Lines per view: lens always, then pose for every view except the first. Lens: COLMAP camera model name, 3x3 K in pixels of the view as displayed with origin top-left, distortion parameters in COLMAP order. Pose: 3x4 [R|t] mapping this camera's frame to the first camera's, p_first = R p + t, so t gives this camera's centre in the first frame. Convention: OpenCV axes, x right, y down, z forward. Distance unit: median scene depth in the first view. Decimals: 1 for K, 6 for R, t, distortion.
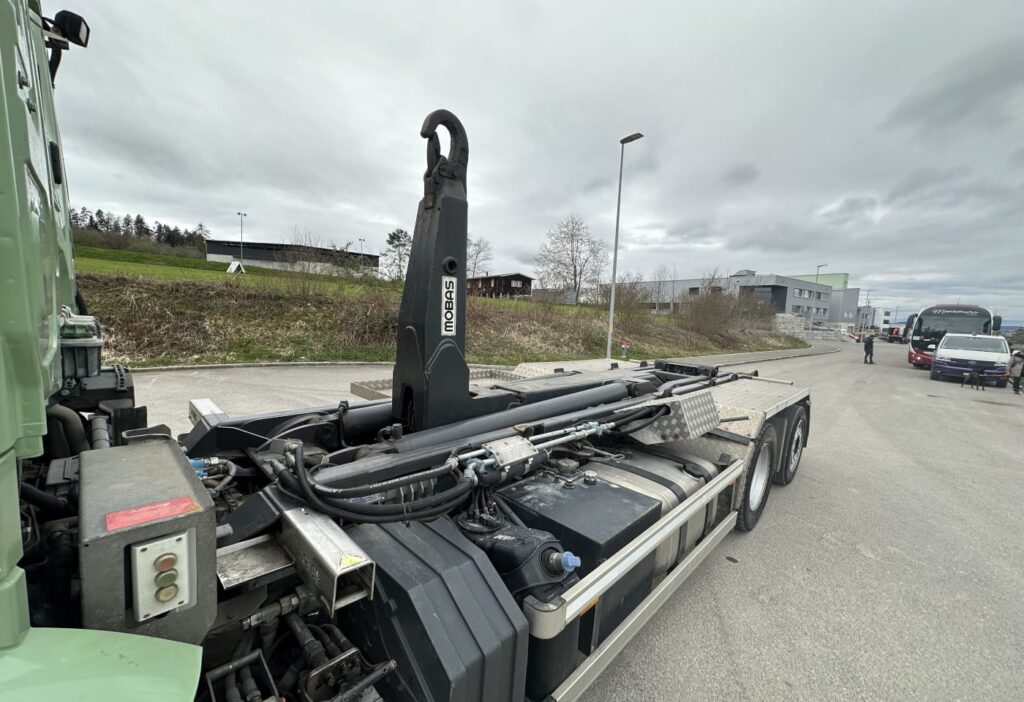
lens RADIAL K [[407.4, 0, 512.7], [0, 407.4, 354.0], [0, 0, 1]] dist [-0.004221, 0.000463]
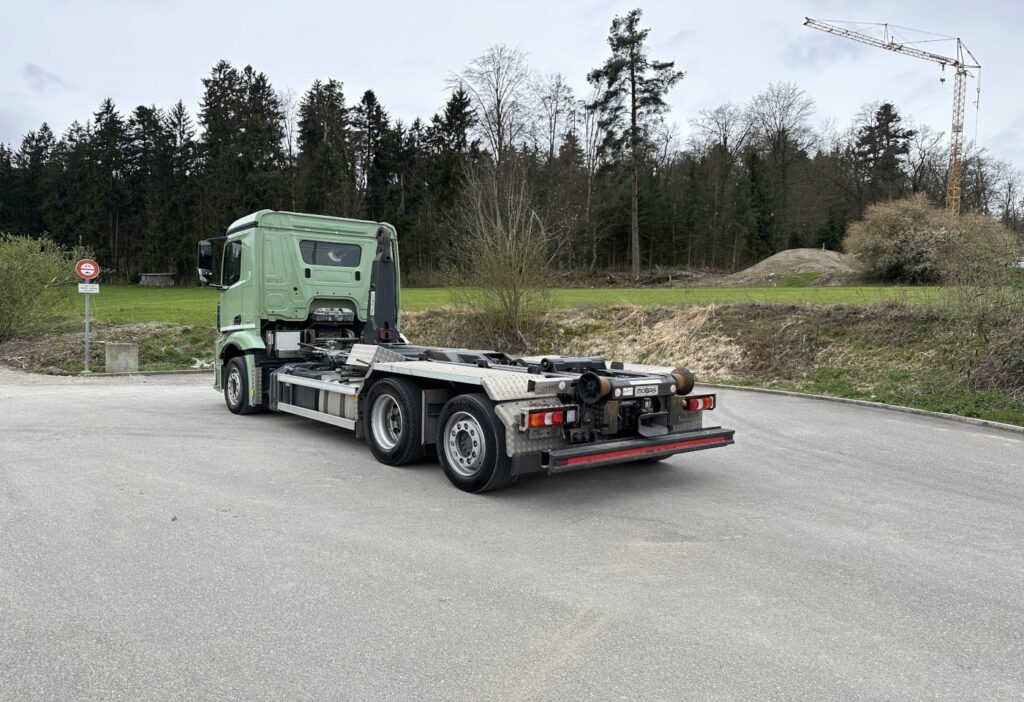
lens RADIAL K [[717.7, 0, 526.1], [0, 717.7, 352.3], [0, 0, 1]] dist [0.042698, -0.056823]
pose [[-0.095695, -0.010046, -0.995360, 0.174751], [-0.130141, 0.991492, 0.002505, 0.002035], [0.986867, 0.129777, -0.096188, 0.102149]]
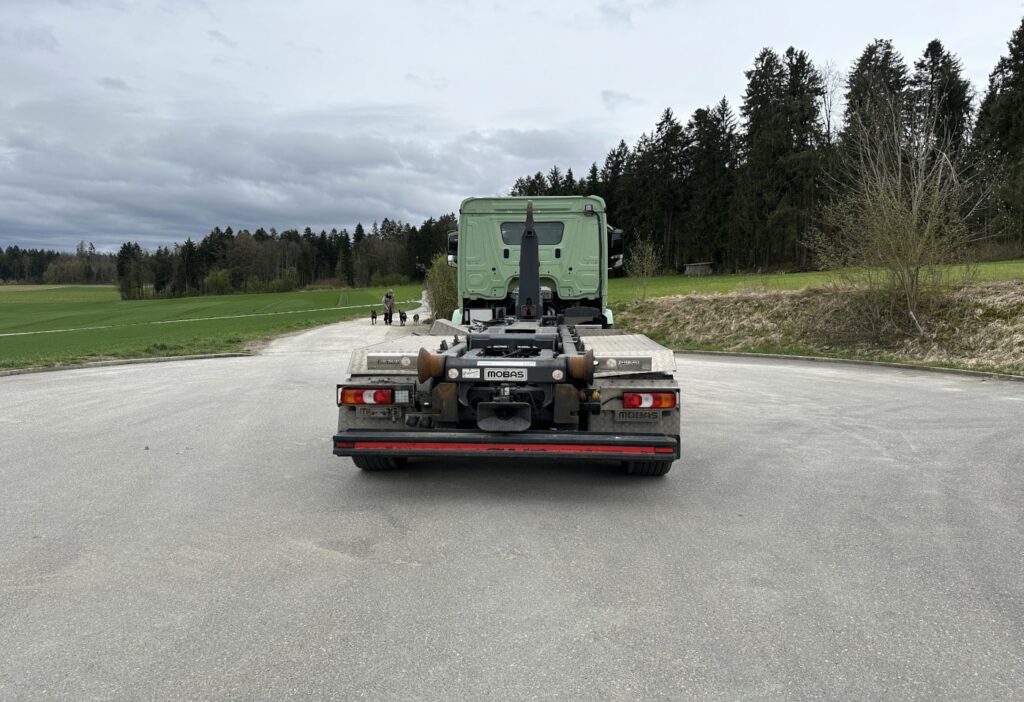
lens RADIAL K [[717.7, 0, 517.6], [0, 717.7, 357.9], [0, 0, 1]] dist [0.042698, -0.056823]
pose [[-0.749365, -0.003047, -0.662150, 0.115751], [-0.115706, 0.985206, 0.126413, -0.008397], [0.651969, 0.171344, -0.738632, 0.182569]]
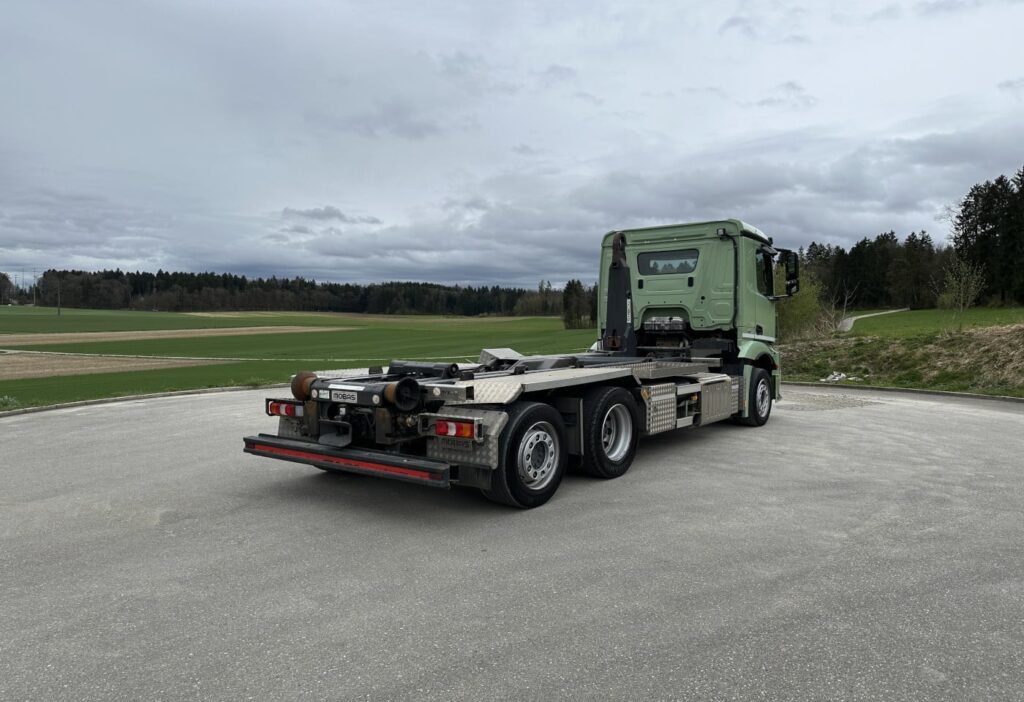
lens RADIAL K [[717.7, 0, 506.1], [0, 717.7, 339.8], [0, 0, 1]] dist [0.042698, -0.056823]
pose [[-0.989911, -0.053972, -0.131010, 0.043845], [-0.069646, 0.990548, 0.118170, -0.017528], [0.123394, 0.126102, -0.984313, 0.222675]]
